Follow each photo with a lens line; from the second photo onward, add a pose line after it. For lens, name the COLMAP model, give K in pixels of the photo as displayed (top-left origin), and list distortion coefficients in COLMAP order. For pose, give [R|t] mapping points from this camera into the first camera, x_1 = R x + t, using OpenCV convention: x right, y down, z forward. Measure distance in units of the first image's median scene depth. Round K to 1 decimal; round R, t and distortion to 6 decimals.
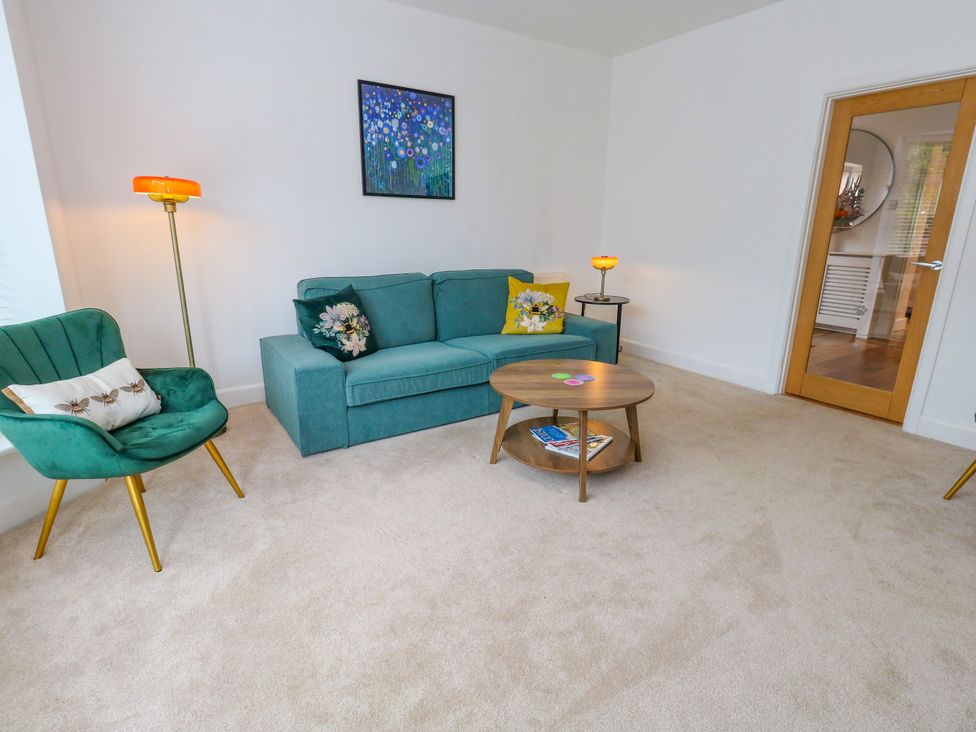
lens RADIAL K [[501.0, 0, 489.5], [0, 501.0, 362.6], [0, 0, 1]] dist [-0.001821, -0.000489]
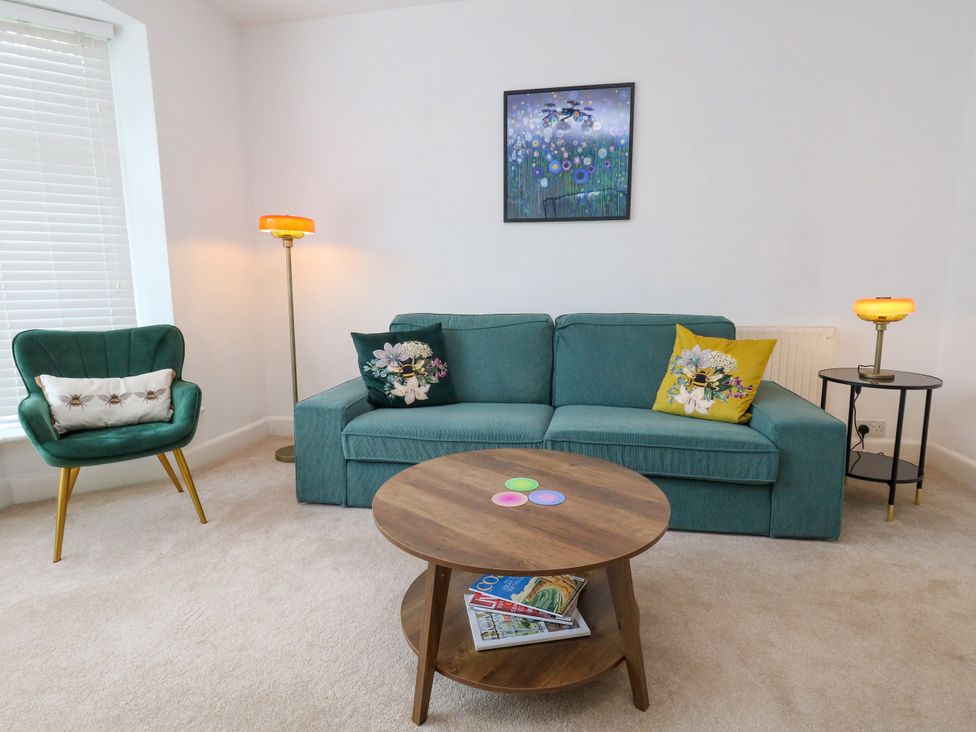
lens RADIAL K [[529.7, 0, 488.7], [0, 529.7, 362.9], [0, 0, 1]] dist [-0.001694, -0.000314]
pose [[0.719657, 0.092741, -0.688108, 0.371617], [-0.168439, 0.984754, -0.043440, -0.055407], [0.673589, 0.147166, 0.724307, 0.366248]]
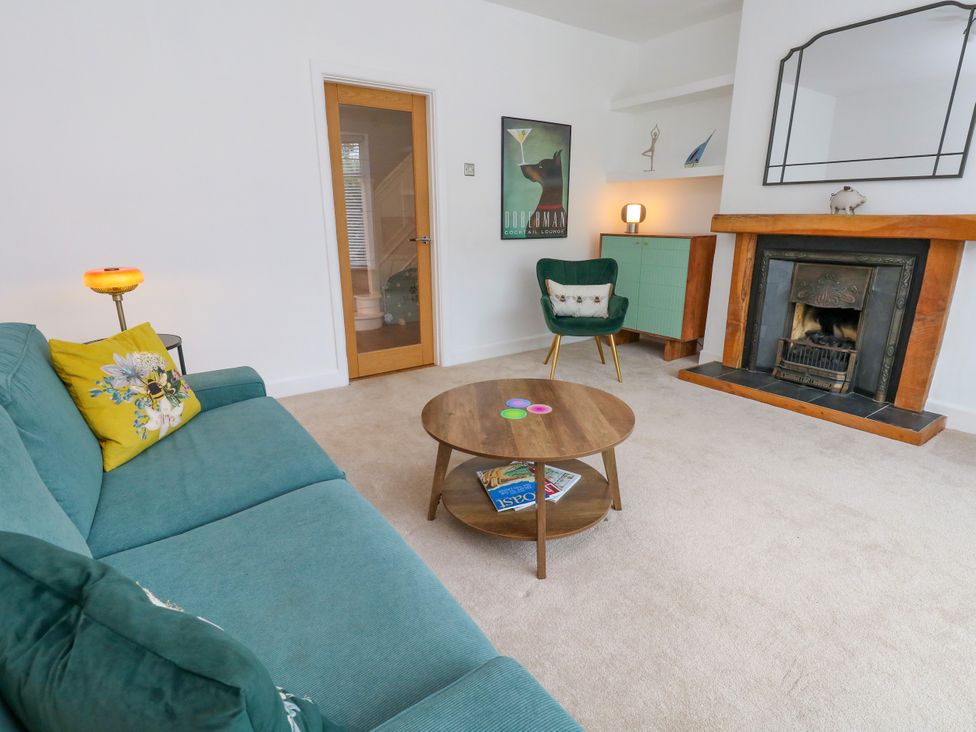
lens RADIAL K [[529.7, 0, 488.7], [0, 529.7, 362.9], [0, 0, 1]] dist [-0.001694, -0.000314]
pose [[-0.029855, -0.282913, 0.958681, -0.420769], [0.266783, 0.922060, 0.280414, -0.196047], [-0.963294, 0.264132, 0.047949, 0.697015]]
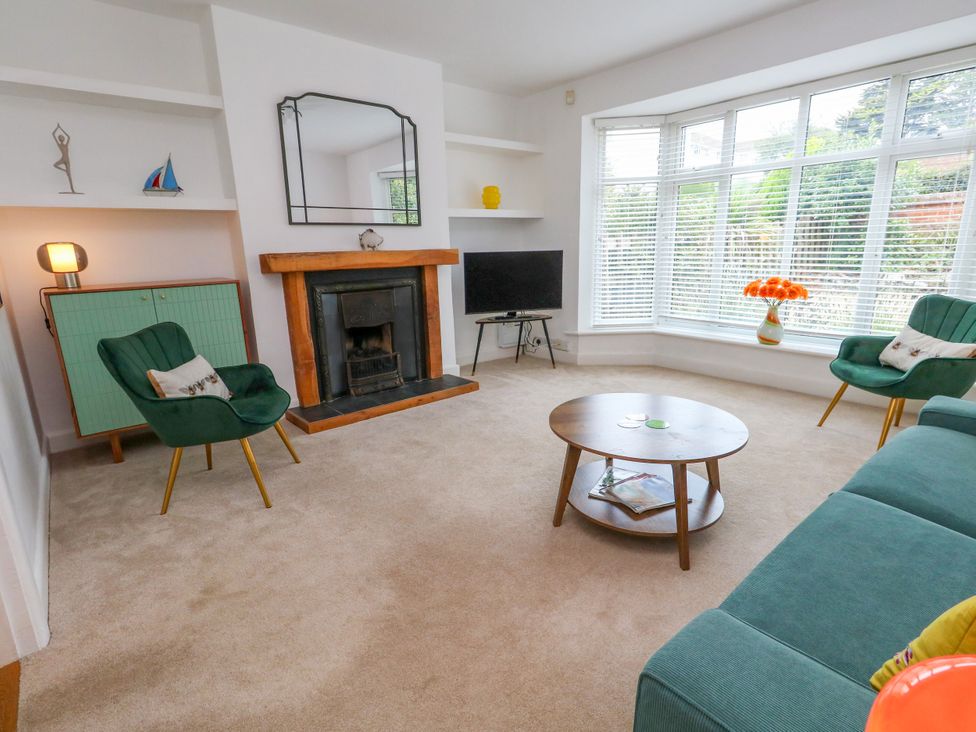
lens RADIAL K [[501.0, 0, 489.5], [0, 501.0, 362.6], [0, 0, 1]] dist [-0.001821, -0.000489]
pose [[-0.992139, 0.038907, -0.118937, 0.374368], [-0.022184, 0.880700, 0.473155, -0.314728], [0.123157, 0.472074, -0.872914, 1.162011]]
